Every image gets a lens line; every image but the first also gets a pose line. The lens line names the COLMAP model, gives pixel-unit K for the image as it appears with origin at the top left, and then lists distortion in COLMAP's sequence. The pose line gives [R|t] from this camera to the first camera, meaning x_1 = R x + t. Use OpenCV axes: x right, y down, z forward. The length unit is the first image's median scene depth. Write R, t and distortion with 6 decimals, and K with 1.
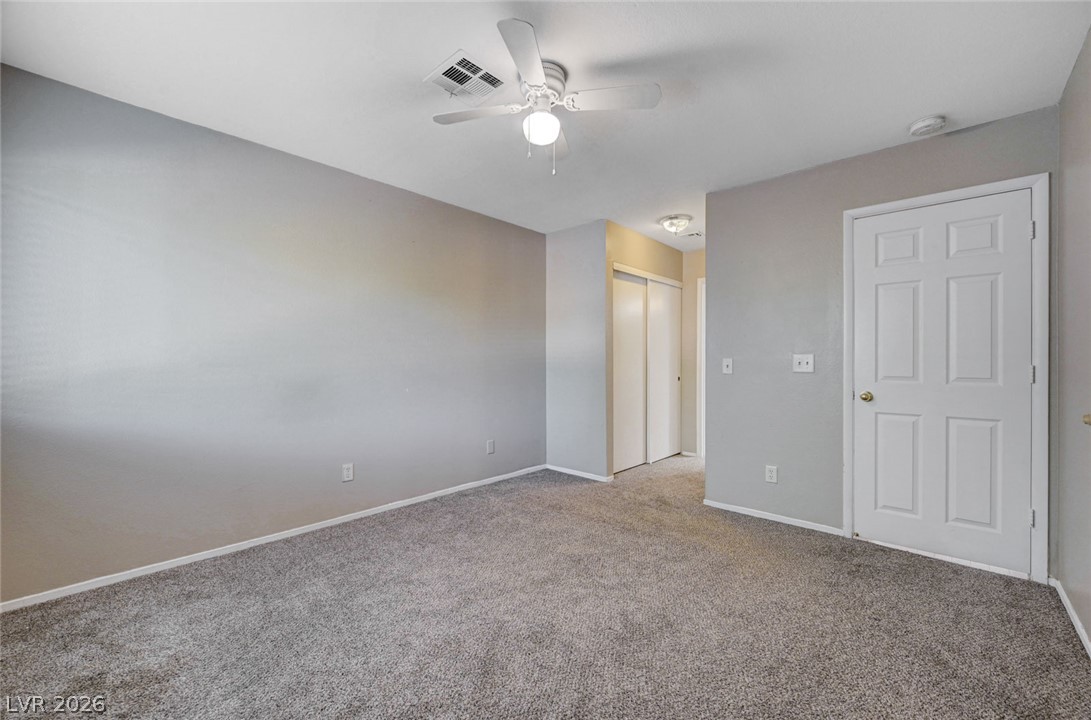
lens RADIAL K [[437.4, 0, 544.5], [0, 437.4, 360.8], [0, 0, 1]] dist [-0.002423, -0.000304]
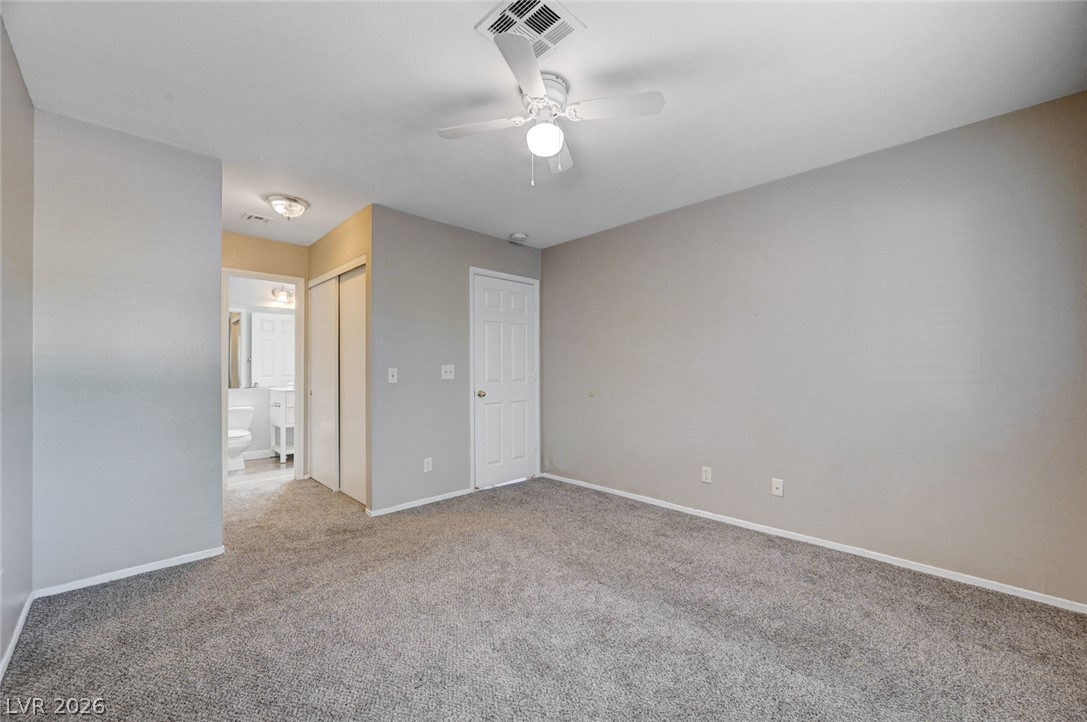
lens RADIAL K [[425.8, 0, 544.3], [0, 425.8, 364.1], [0, 0, 1]] dist [0.003460, 0.000372]
pose [[0.053782, 0.009732, 0.998505, -0.691324], [0.003042, 0.999946, -0.009910, -0.005430], [-0.998548, 0.003570, 0.053750, 0.672665]]
